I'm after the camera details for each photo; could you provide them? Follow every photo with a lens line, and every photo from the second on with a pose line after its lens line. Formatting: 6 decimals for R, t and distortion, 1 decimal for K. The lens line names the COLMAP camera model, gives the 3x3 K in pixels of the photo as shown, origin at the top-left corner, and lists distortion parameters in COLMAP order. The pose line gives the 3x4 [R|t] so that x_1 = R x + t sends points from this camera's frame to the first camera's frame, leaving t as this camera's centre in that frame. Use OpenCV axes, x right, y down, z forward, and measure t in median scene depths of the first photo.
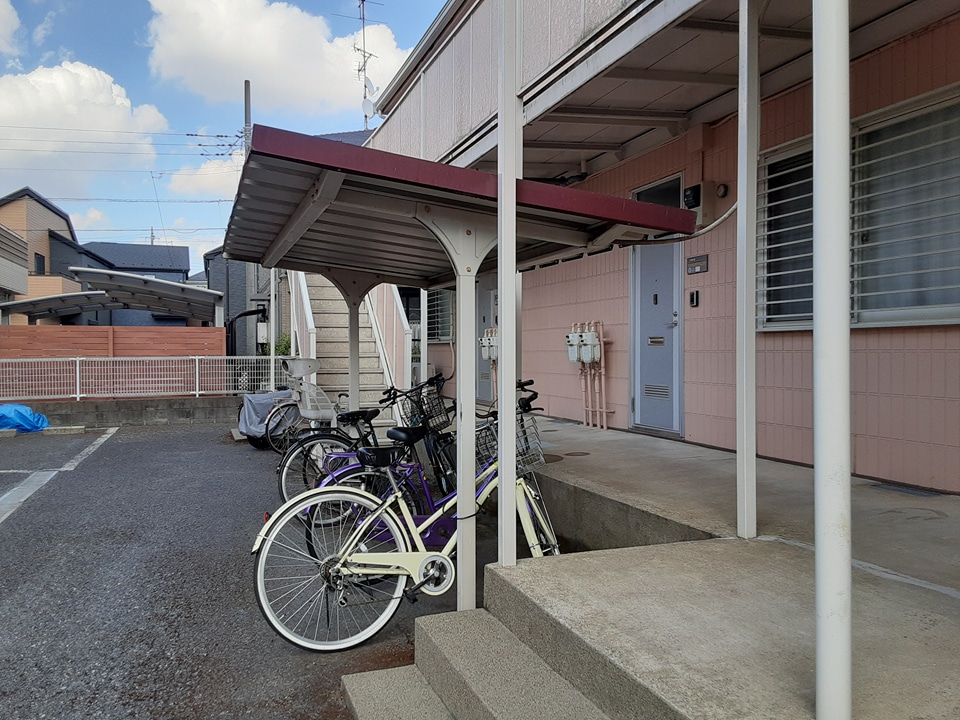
lens RADIAL K [[772.5, 0, 474.4], [0, 772.5, 359.3], [0, 0, 1]] dist [0.157024, -0.238411]
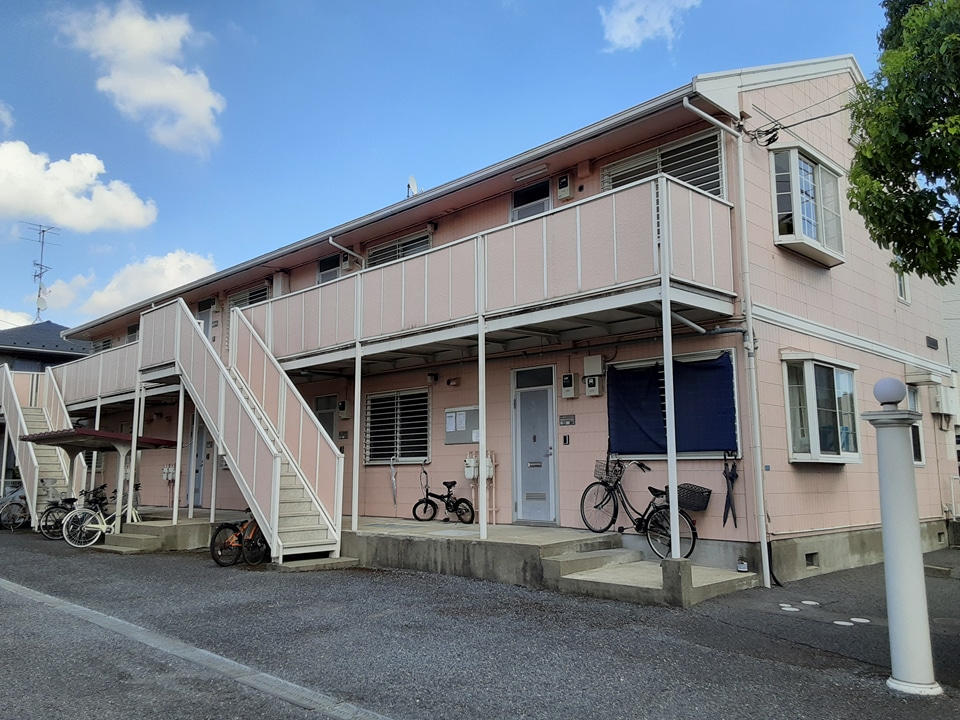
lens RADIAL K [[772.5, 0, 474.4], [0, 772.5, 359.3], [0, 0, 1]] dist [0.157024, -0.238411]
pose [[0.906396, 0.065870, 0.417263, -0.101815], [0.001593, 0.987228, -0.159306, 0.053651], [-0.422427, 0.145059, 0.894714, -3.589263]]
